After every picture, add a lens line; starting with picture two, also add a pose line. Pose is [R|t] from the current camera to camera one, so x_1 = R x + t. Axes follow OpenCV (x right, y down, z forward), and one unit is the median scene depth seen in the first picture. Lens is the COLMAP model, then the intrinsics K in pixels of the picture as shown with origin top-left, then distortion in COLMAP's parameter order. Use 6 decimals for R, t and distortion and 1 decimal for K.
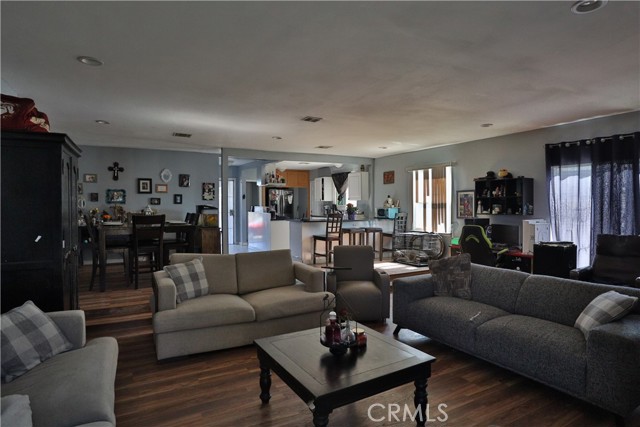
lens RADIAL K [[361.5, 0, 326.1], [0, 361.5, 210.3], [0, 0, 1]] dist [-0.041208, 0.016442]
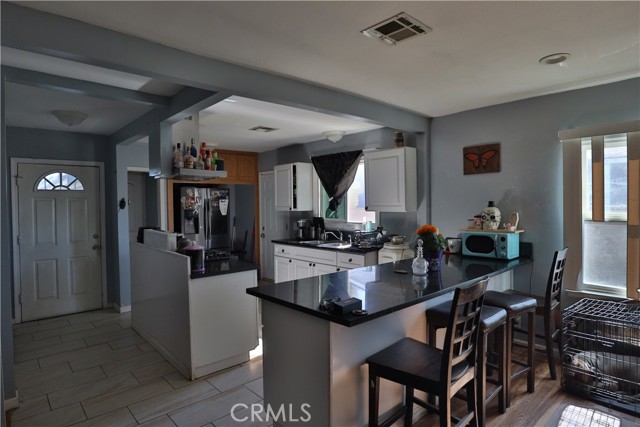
lens RADIAL K [[361.5, 0, 315.1], [0, 361.5, 211.1], [0, 0, 1]] dist [-0.041208, 0.016442]
pose [[0.979050, -0.008651, 0.203437, -0.084861], [0.008681, 0.999962, 0.000742, -0.025901], [-0.203436, 0.001039, 0.979088, 0.516381]]
